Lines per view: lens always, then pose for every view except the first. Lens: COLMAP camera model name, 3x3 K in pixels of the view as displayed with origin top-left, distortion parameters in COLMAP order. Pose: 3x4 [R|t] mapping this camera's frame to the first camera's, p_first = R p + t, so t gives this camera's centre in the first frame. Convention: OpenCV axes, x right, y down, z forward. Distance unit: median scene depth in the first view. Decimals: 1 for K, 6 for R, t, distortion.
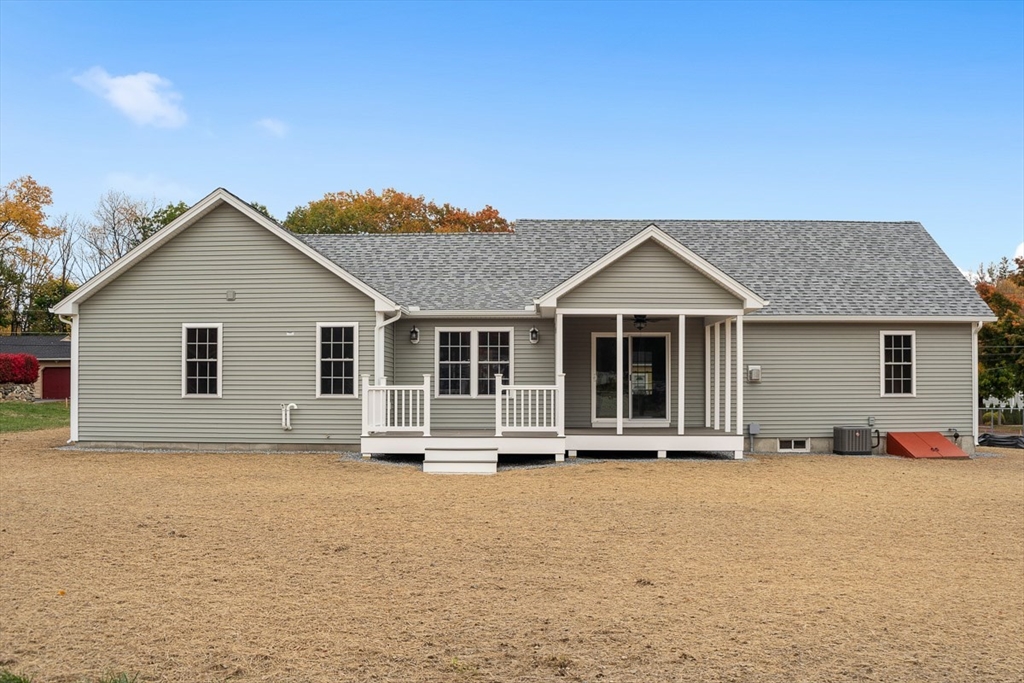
lens RADIAL K [[954.9, 0, 512.0], [0, 954.9, 341.5], [0, 0, 1]] dist [-0.196011, -0.000006]
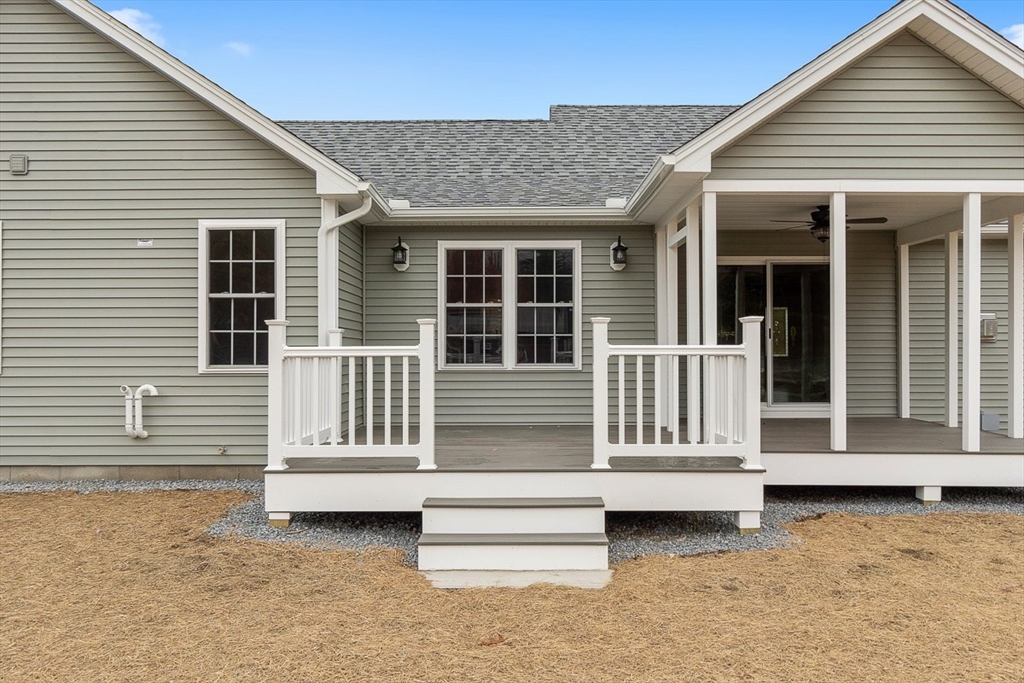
lens RADIAL K [[791.5, 0, 505.4], [0, 791.5, 336.9], [0, 0, 1]] dist [0.003726, -0.001735]
pose [[0.999782, -0.001248, 0.020826, -0.055282], [0.000592, 0.999504, 0.031480, 0.027844], [-0.020855, -0.031461, 0.999287, 0.581733]]
